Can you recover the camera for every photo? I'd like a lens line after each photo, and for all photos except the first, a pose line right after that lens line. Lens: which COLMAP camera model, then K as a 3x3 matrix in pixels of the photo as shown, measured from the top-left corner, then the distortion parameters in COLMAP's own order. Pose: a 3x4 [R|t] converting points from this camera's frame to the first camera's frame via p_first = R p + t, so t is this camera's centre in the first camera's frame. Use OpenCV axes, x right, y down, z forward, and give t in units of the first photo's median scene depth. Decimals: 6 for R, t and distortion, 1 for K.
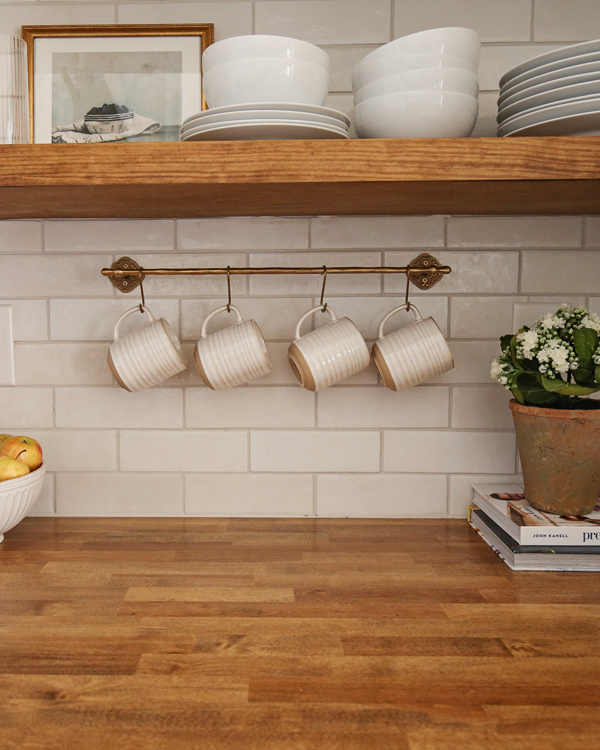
lens RADIAL K [[736.2, 0, 236.1], [0, 736.2, 365.7], [0, 0, 1]] dist [0.007945, 0.000000]
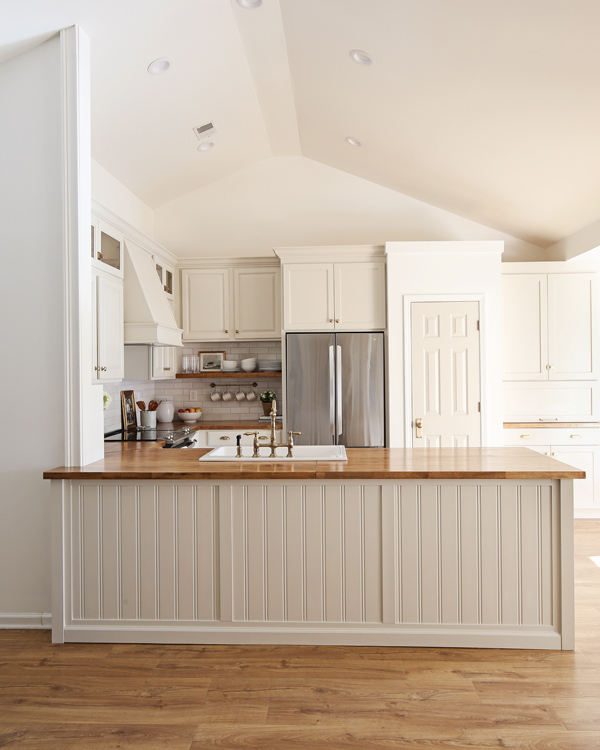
lens RADIAL K [[736.2, 0, 313.8], [0, 736.2, 368.1], [0, 0, 1]] dist [0.007945, 0.000000]
pose [[0.999607, -0.007617, -0.026987, 1.094760], [0.005982, 0.998171, -0.060164, 0.153833], [0.027396, 0.059979, 0.997824, -6.540820]]
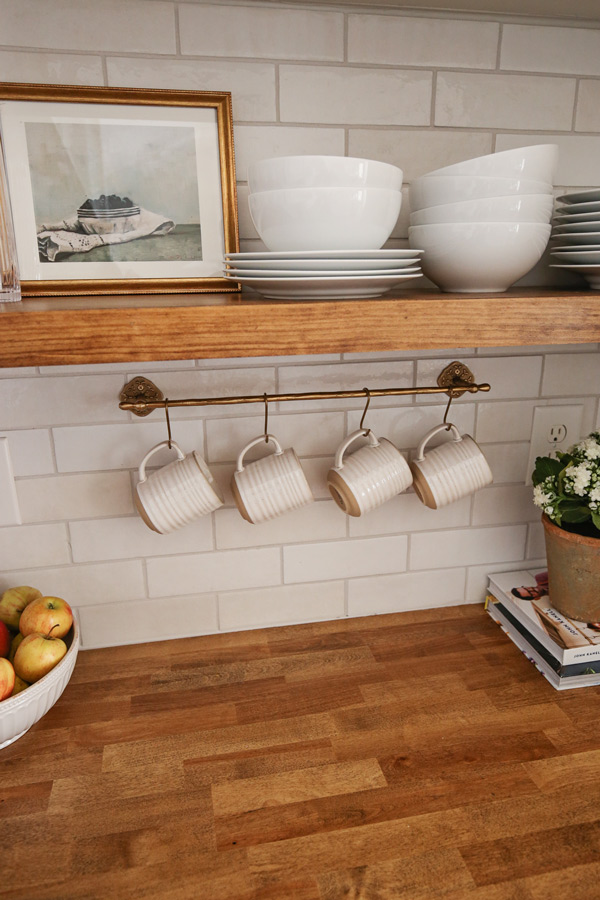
lens RADIAL K [[627.2, 0, 296.0], [0, 627.2, 457.4], [0, 0, 1]] dist [0.005693, -0.005023]
pose [[0.973951, -0.074514, 0.214167, -0.146978], [0.025039, 0.974032, 0.225021, -0.235555], [-0.225372, -0.213796, 0.950525, 0.246353]]
